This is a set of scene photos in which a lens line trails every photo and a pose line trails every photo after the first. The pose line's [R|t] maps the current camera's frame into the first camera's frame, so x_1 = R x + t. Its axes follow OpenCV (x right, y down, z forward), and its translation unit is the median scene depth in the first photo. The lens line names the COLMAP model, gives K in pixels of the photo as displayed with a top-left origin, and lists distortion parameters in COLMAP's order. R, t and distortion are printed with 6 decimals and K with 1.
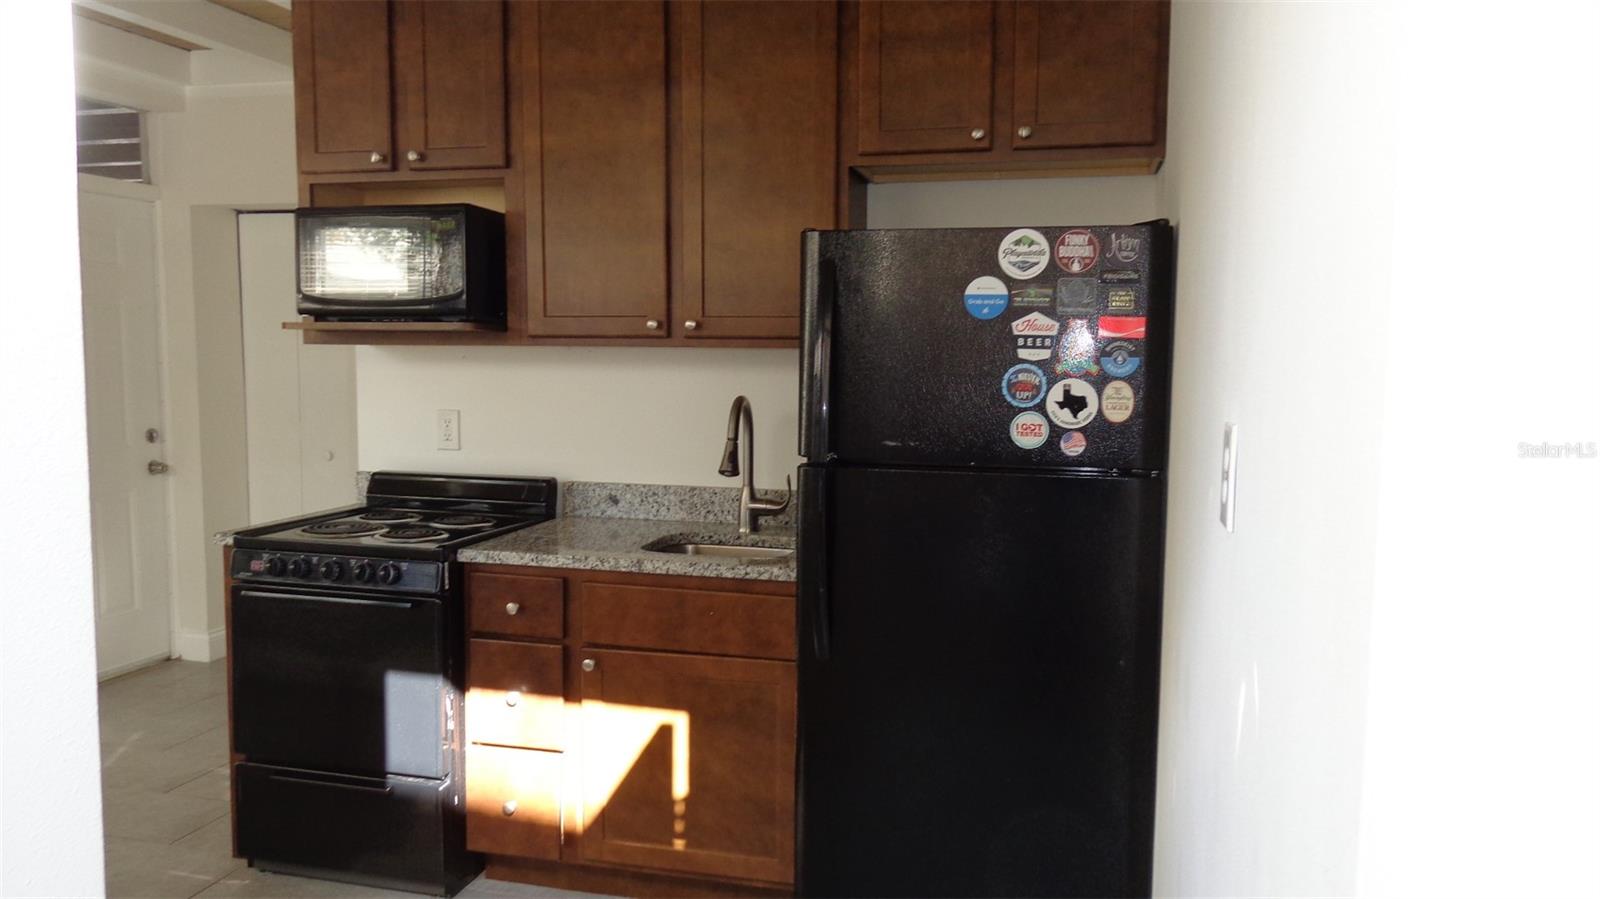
lens RADIAL K [[1131.9, 0, 798.3], [0, 1131.9, 460.0], [0, 0, 1]] dist [0.004577, 0.000513]
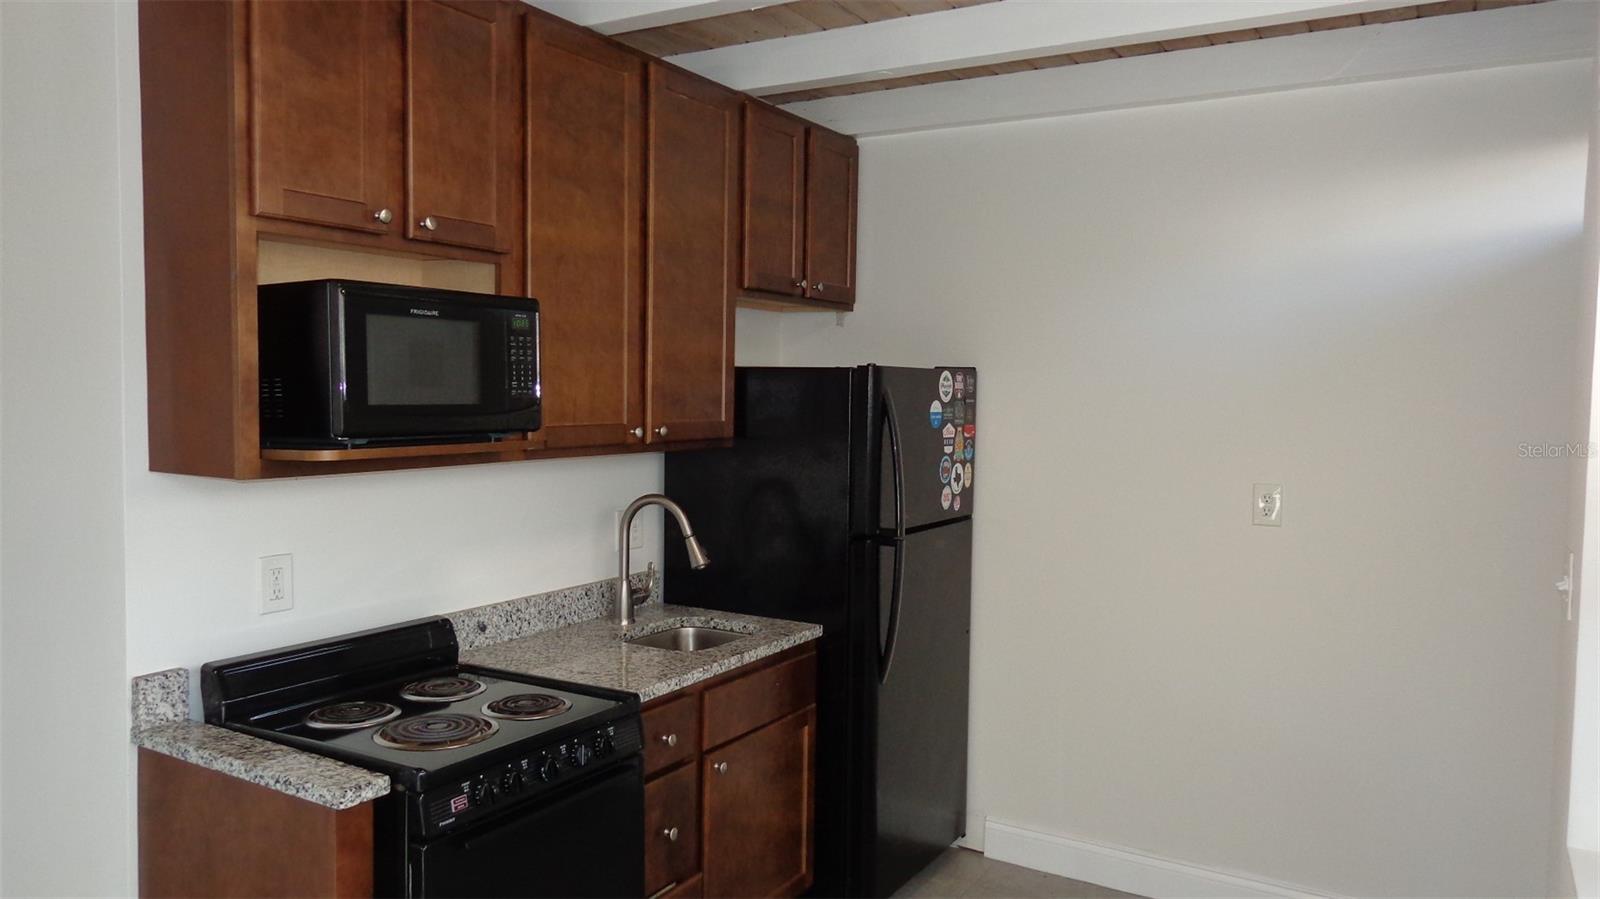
lens RADIAL K [[1131.9, 0, 797.8], [0, 1131.9, 443.6], [0, 0, 1]] dist [0.004577, 0.000513]
pose [[0.282652, -0.051955, 0.957815, -1.109114], [0.080593, 0.996288, 0.030259, -0.135135], [-0.955831, 0.068640, 0.285790, 0.608583]]
